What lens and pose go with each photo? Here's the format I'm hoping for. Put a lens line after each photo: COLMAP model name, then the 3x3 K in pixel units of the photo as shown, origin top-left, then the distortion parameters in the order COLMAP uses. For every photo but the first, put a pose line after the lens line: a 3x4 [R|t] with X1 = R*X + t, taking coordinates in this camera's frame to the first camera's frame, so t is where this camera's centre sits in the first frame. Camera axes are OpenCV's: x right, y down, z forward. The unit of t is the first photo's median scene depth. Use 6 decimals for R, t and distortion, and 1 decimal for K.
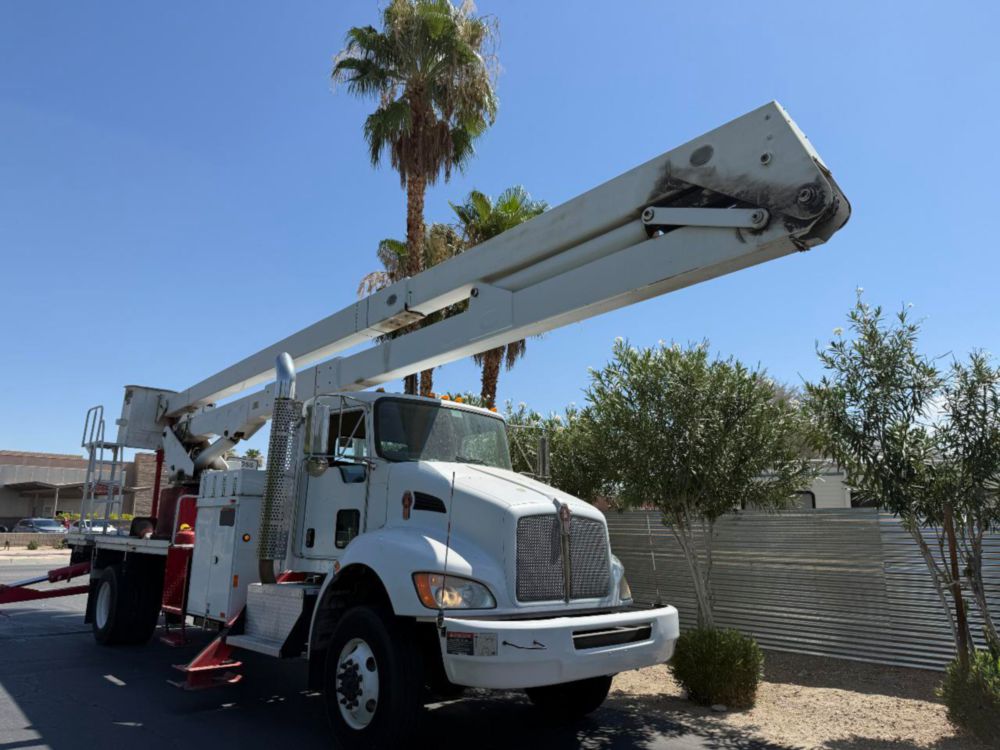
lens RADIAL K [[724.7, 0, 511.4], [0, 724.7, 378.9], [0, 0, 1]] dist [0.054712, 0.001620]
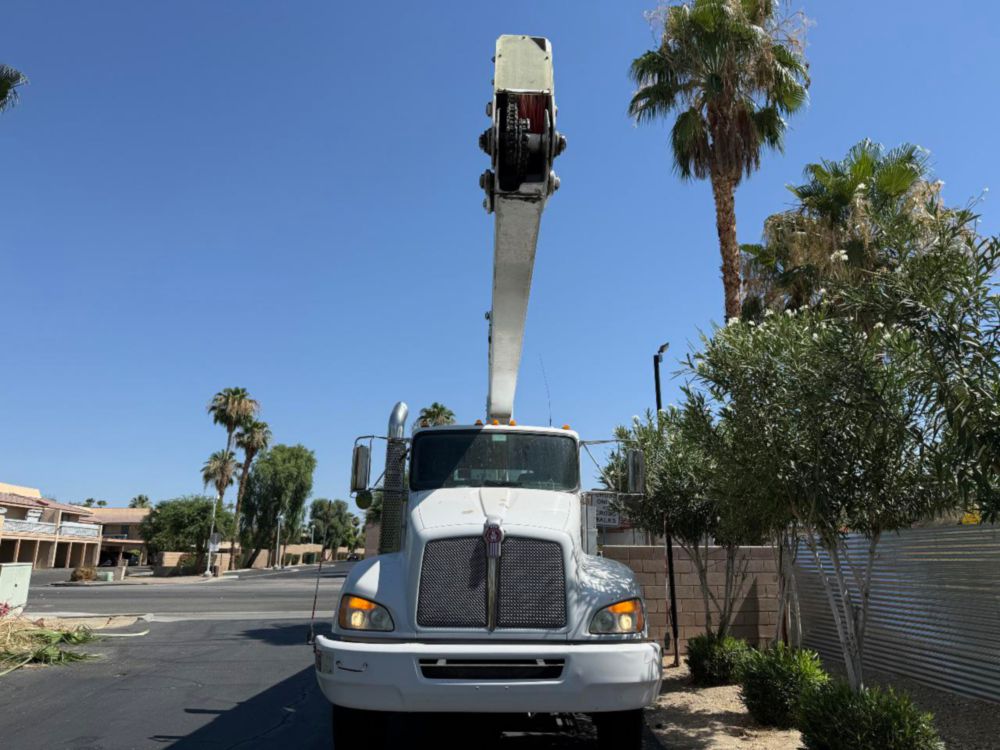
lens RADIAL K [[739.3, 0, 517.8], [0, 739.3, 378.1], [0, 0, 1]] dist [0.000660, -0.000560]
pose [[0.738798, -0.171716, -0.651683, 0.617261], [0.146833, 0.984777, -0.093023, 0.066093], [0.657737, -0.026963, 0.752765, 0.259335]]
